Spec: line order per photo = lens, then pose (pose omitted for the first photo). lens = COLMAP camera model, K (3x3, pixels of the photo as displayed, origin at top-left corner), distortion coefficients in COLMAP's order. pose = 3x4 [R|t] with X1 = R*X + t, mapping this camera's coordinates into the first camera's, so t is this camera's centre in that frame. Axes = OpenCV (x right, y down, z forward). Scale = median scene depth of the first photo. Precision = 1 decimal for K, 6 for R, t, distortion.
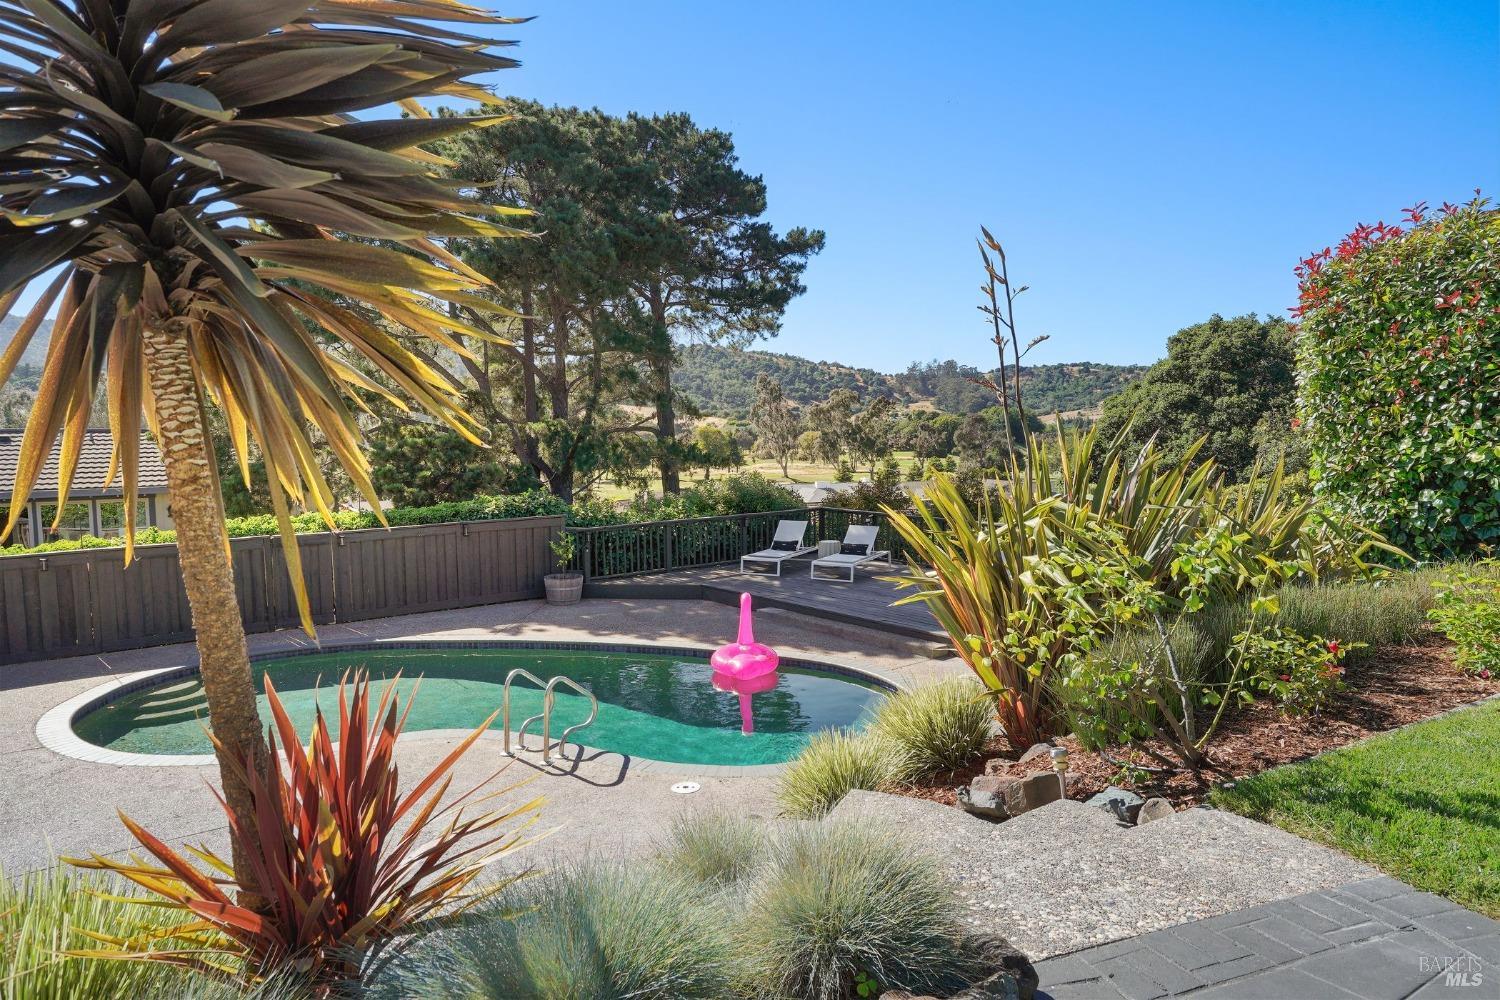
lens RADIAL K [[905.0, 0, 750.0], [0, 905.0, 500.0], [0, 0, 1]] dist [-0.021723, -0.000062]
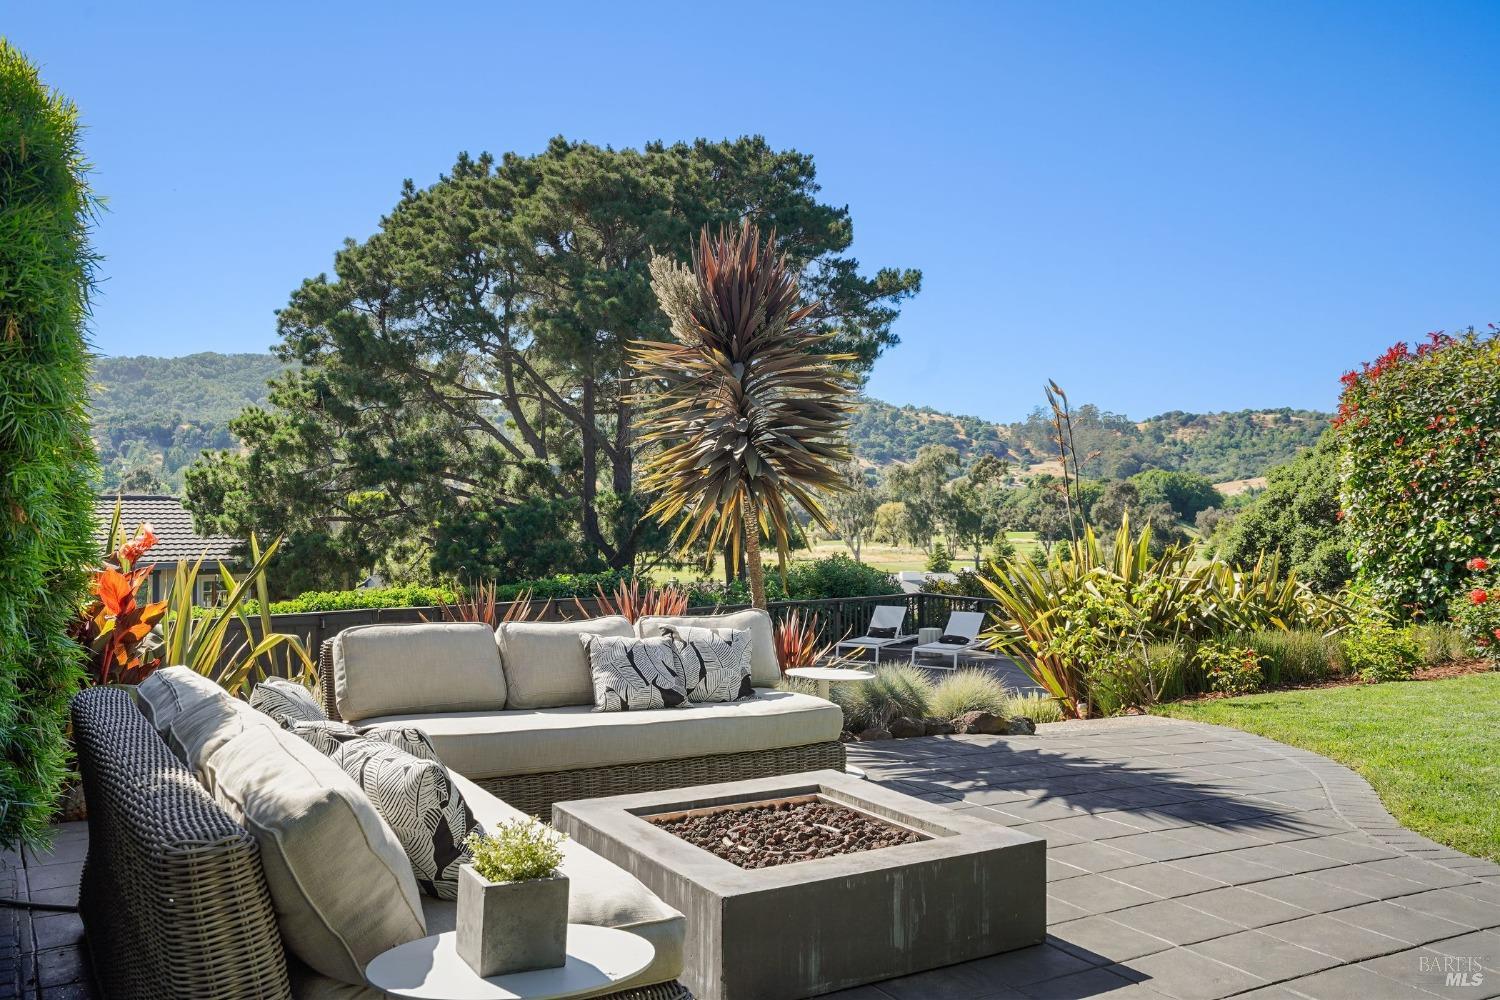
lens RADIAL K [[1275.9, 0, 746.6], [0, 1275.9, 516.1], [0, 0, 1]] dist [0.036493, 0.004102]
pose [[0.998933, 0.010582, -0.044959, -0.024335], [-0.013412, 0.997916, -0.063125, 0.008643], [0.044198, 0.063660, 0.996992, -0.183931]]
